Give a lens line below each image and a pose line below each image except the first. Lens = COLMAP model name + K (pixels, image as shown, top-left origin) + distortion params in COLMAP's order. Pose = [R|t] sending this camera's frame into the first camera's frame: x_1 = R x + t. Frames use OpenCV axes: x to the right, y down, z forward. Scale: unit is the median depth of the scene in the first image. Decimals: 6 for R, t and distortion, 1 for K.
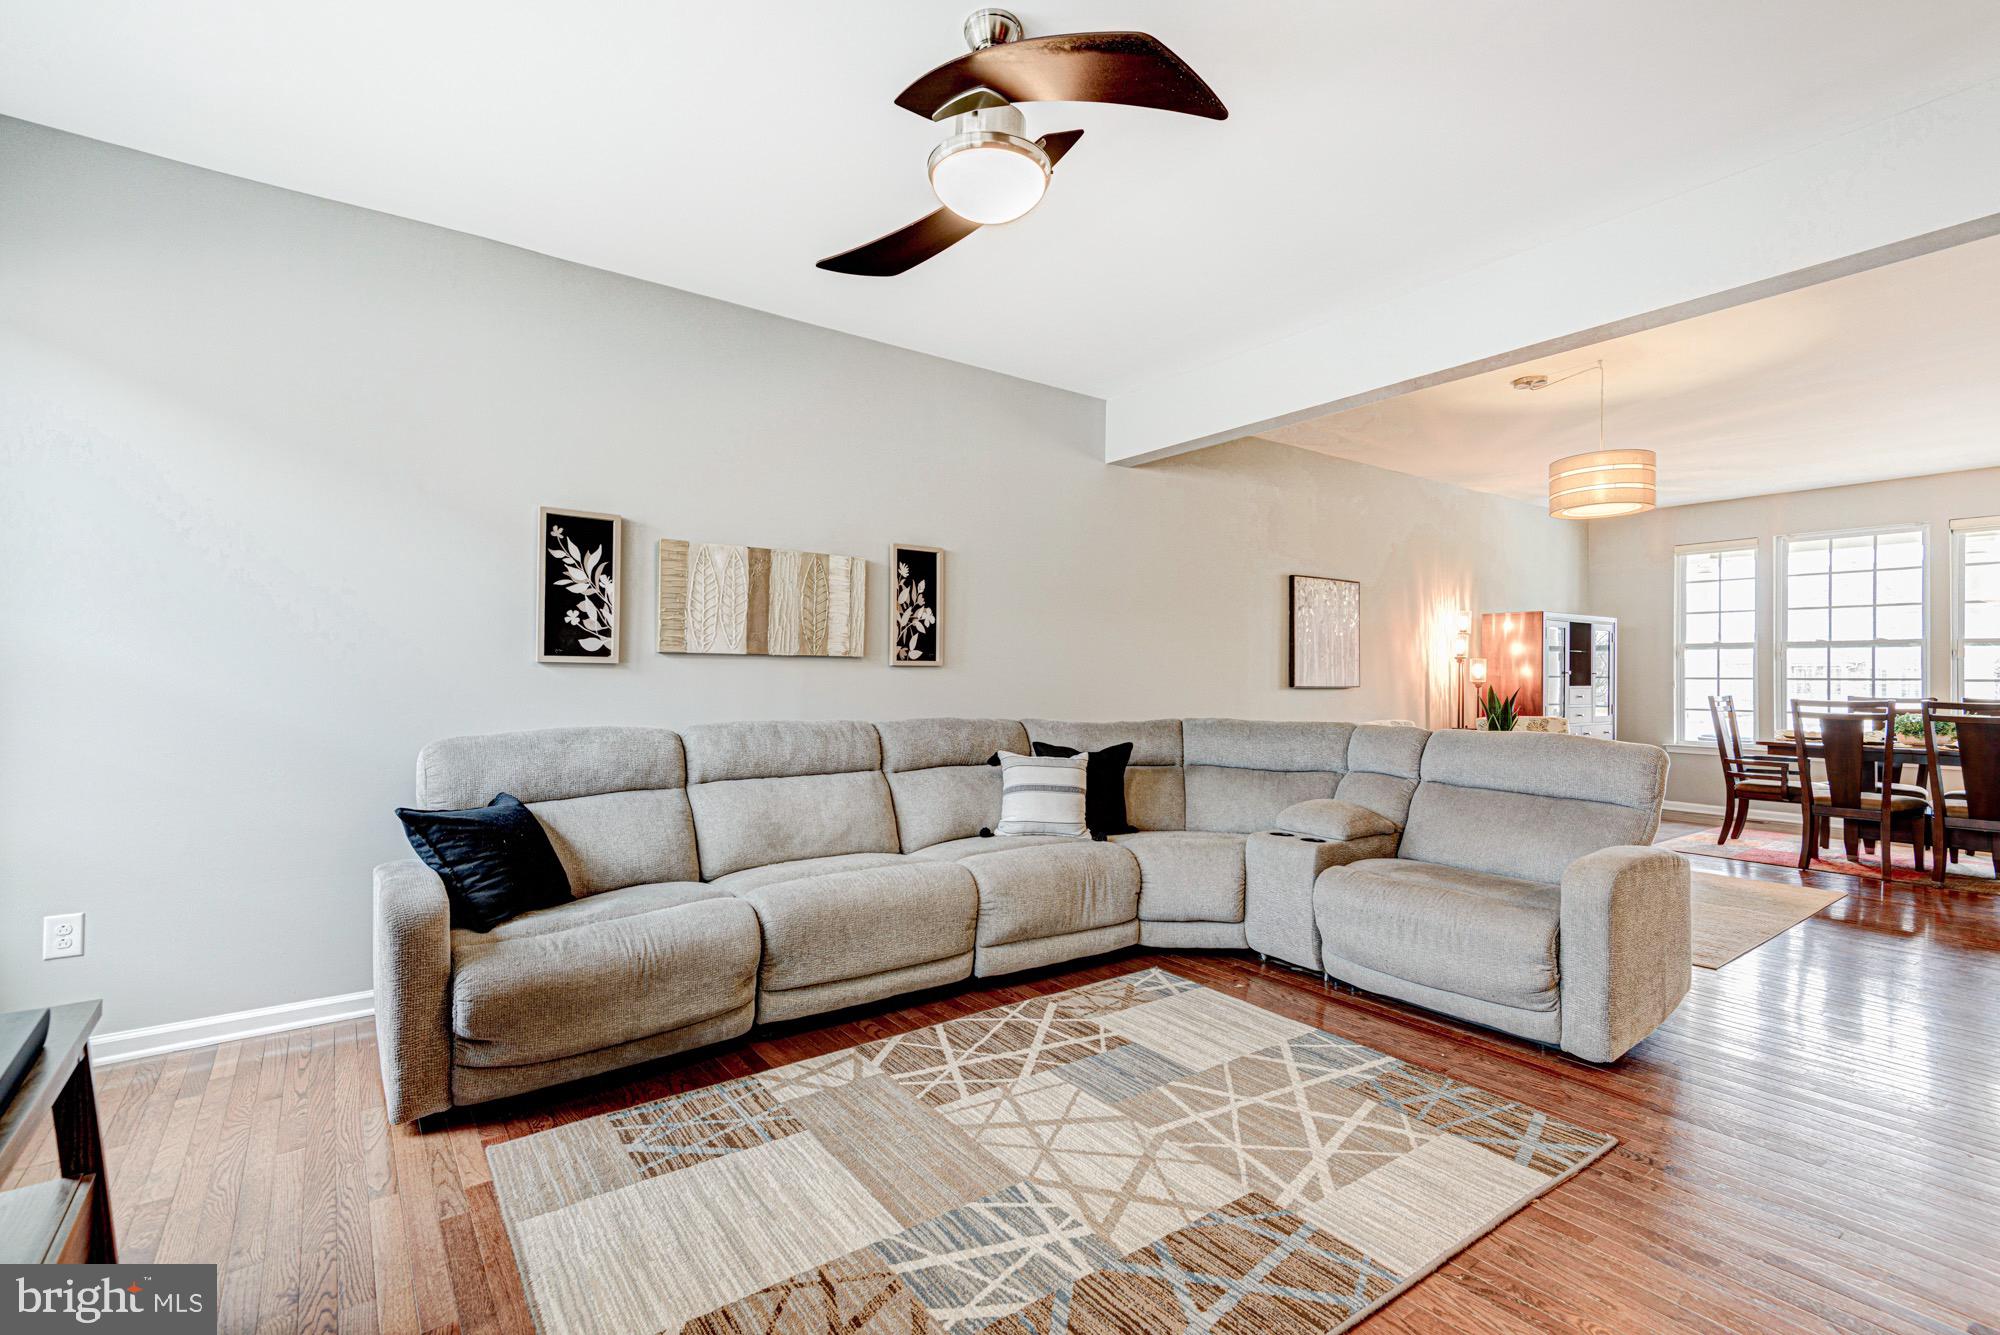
lens RADIAL K [[900.9, 0, 999.4], [0, 900.9, 670.6], [0, 0, 1]] dist [0.036553, -0.013409]
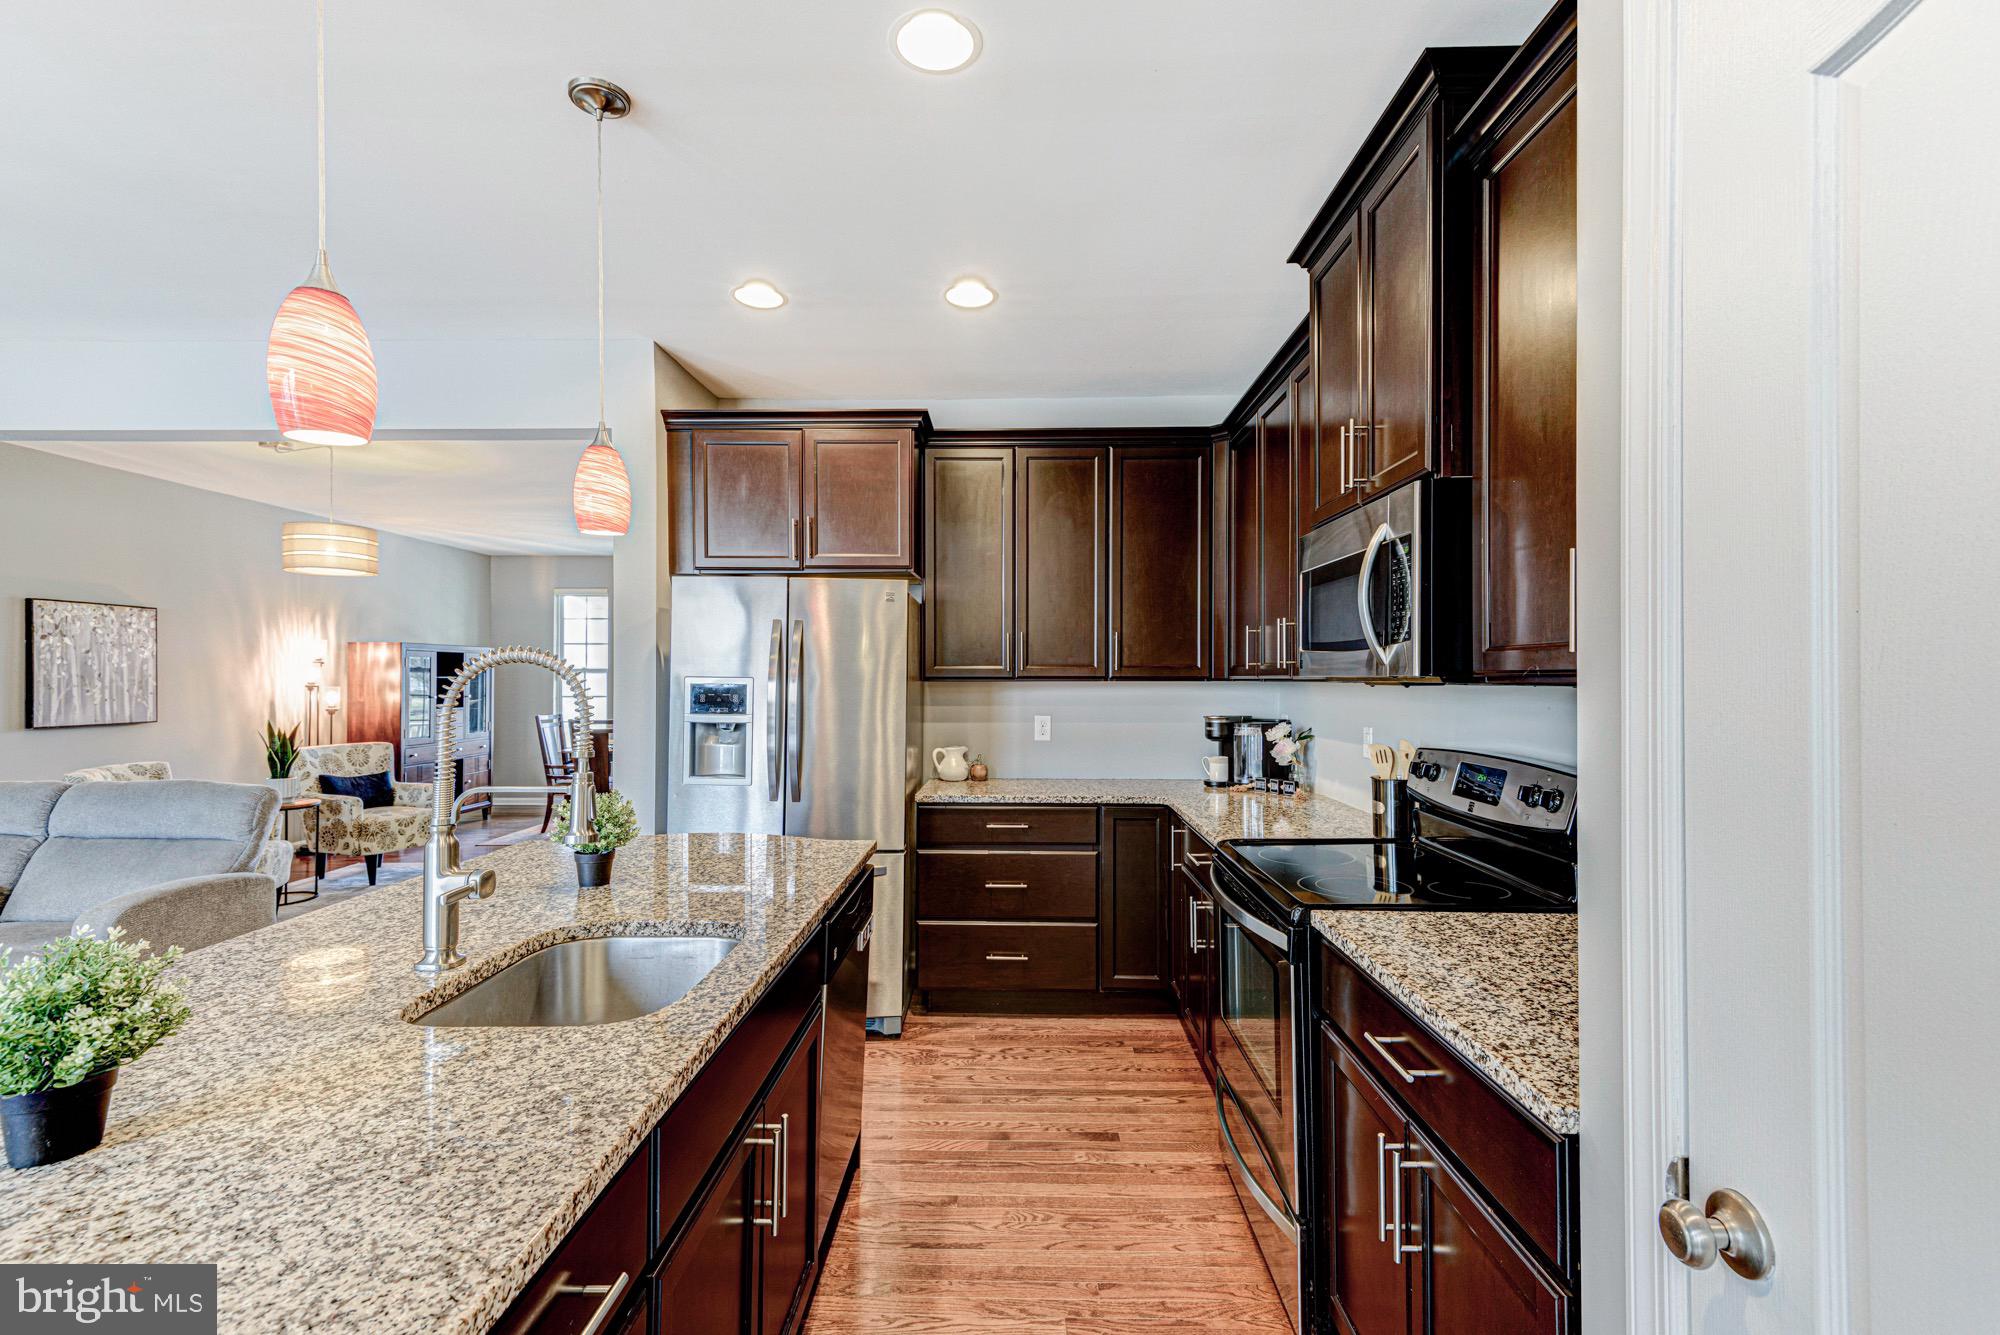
lens RADIAL K [[900.9, 0, 1001.3], [0, 900.9, 672.3], [0, 0, 1]] dist [0.036553, -0.013409]
pose [[0.596084, -0.003141, 0.802916, 0.285641], [0.000956, 0.999994, 0.003202, -0.059995], [-0.802922, -0.001141, 0.596083, -0.421225]]
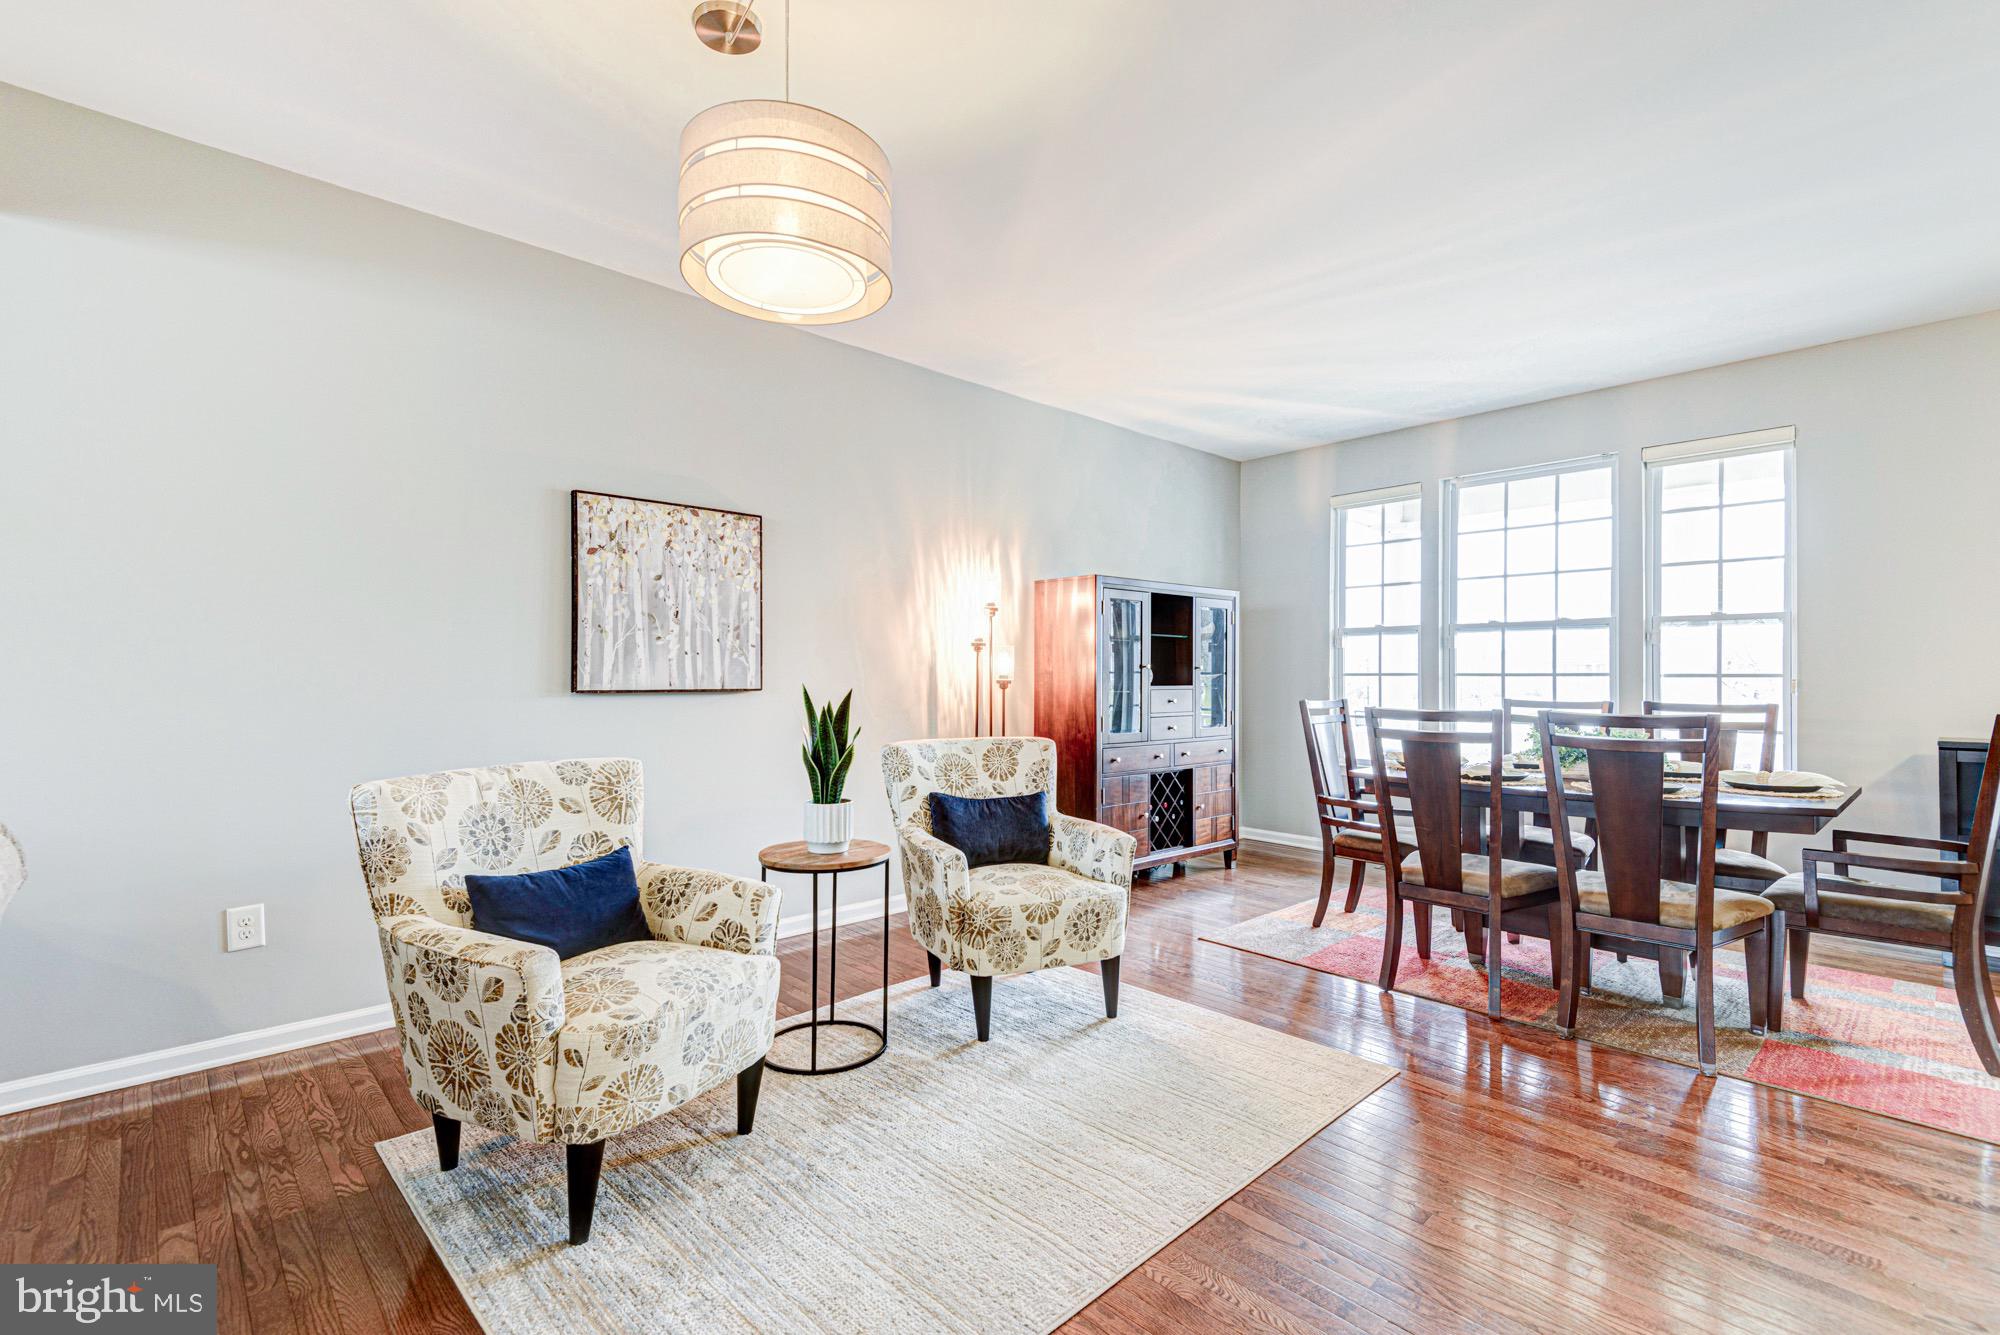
lens RADIAL K [[900.9, 0, 997.4], [0, 900.9, 672.8], [0, 0, 1]] dist [0.036553, -0.013409]
pose [[0.991790, -0.004862, 0.127786, 0.840634], [0.004863, 0.999988, 0.000302, 0.012608], [-0.127786, 0.000322, 0.991802, 0.683408]]
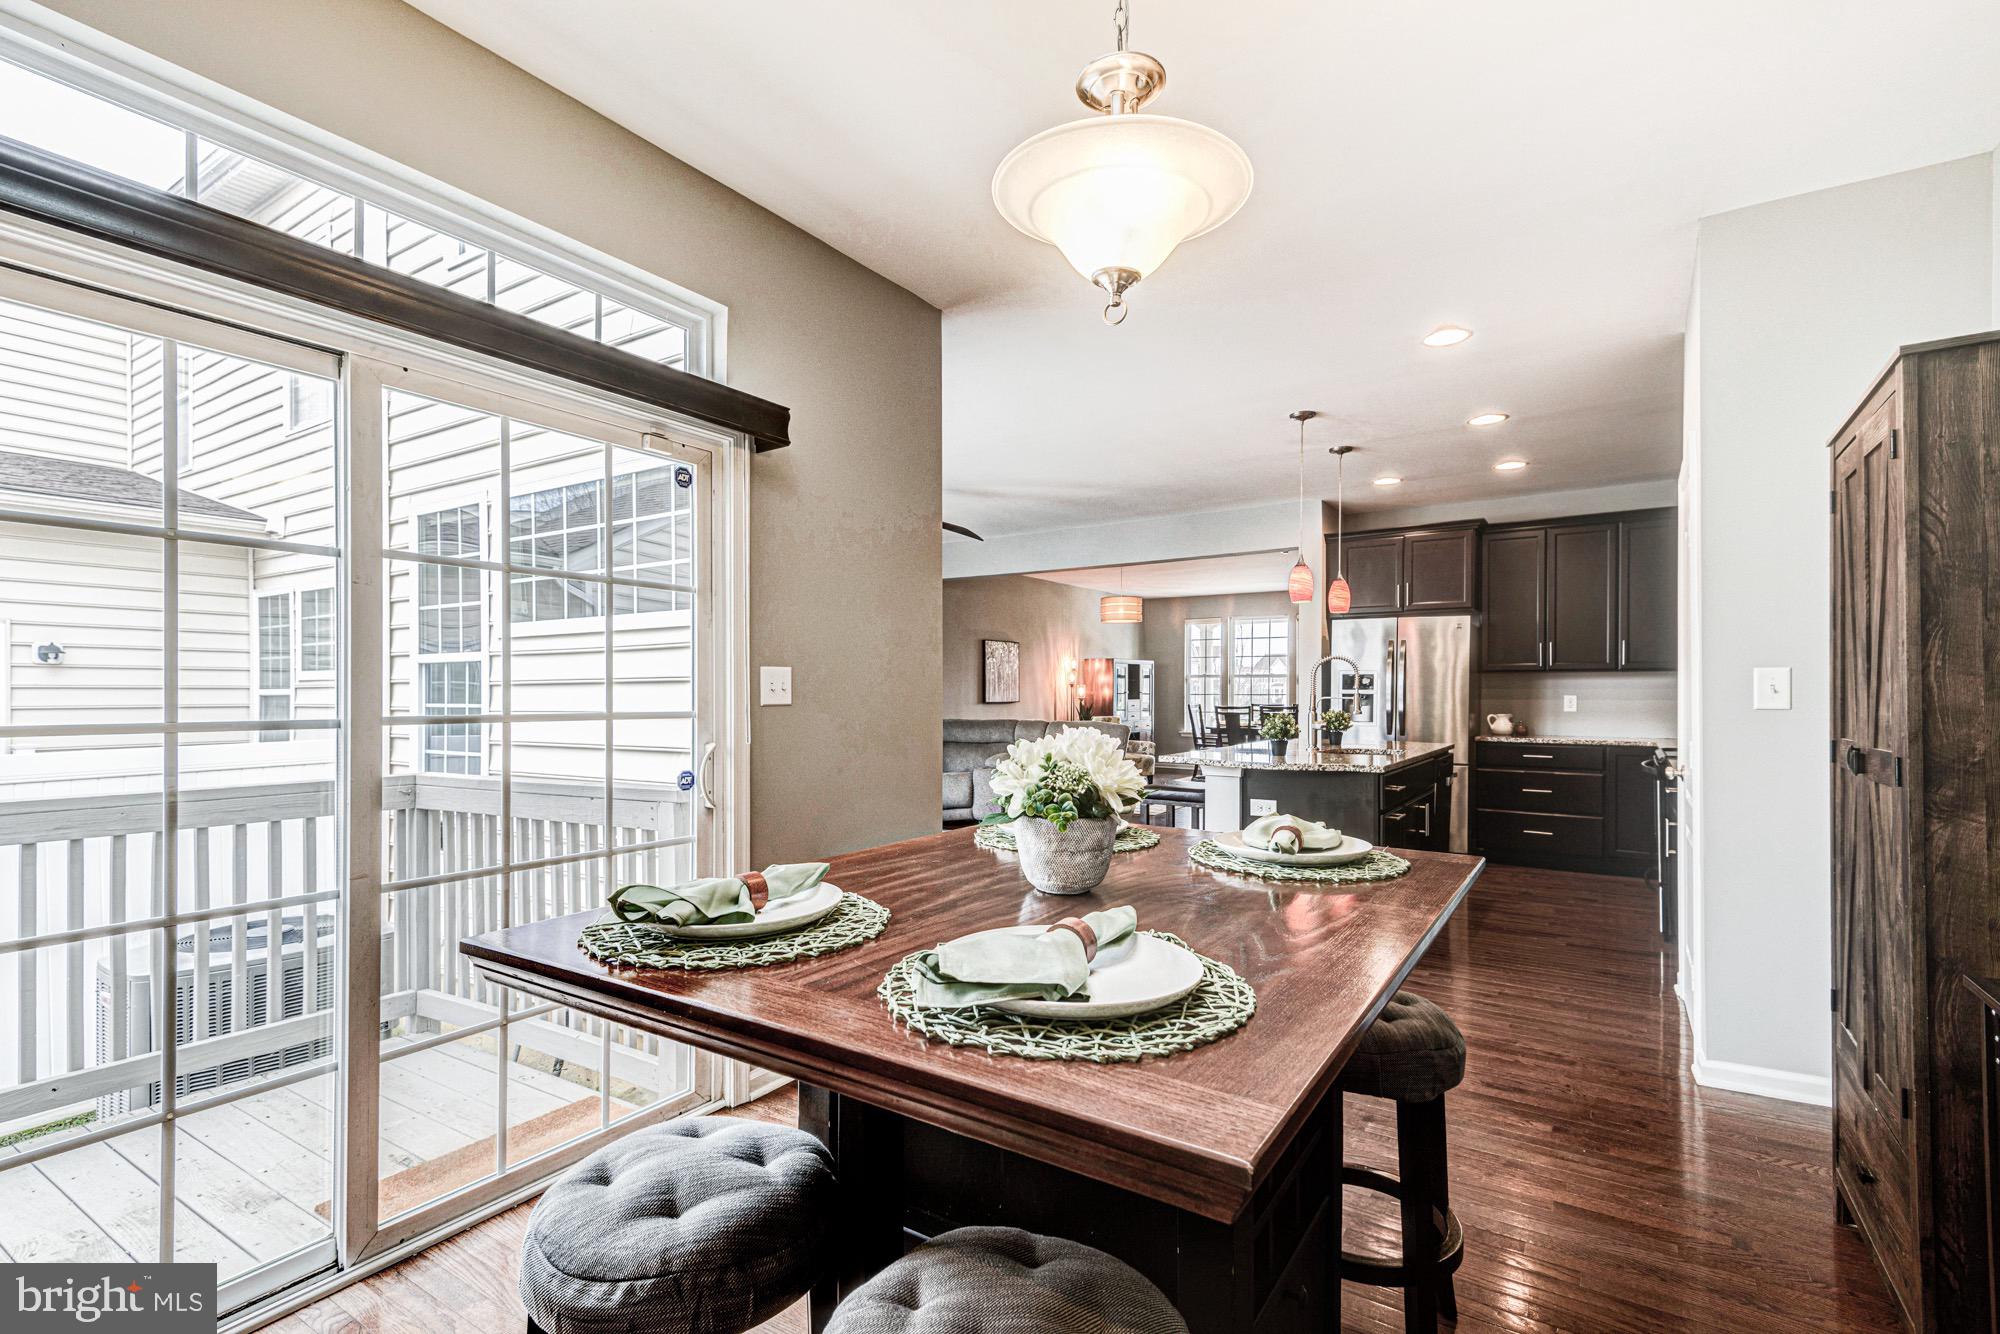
lens RADIAL K [[900.9, 0, 969.3], [0, 900.9, 683.9], [0, 0, 1]] dist [0.036553, -0.013409]
pose [[0.946860, -0.005594, 0.321598, -0.441331], [0.005557, 0.999984, 0.001034, -0.033327], [-0.321599, 0.000808, 0.946876, -1.082753]]
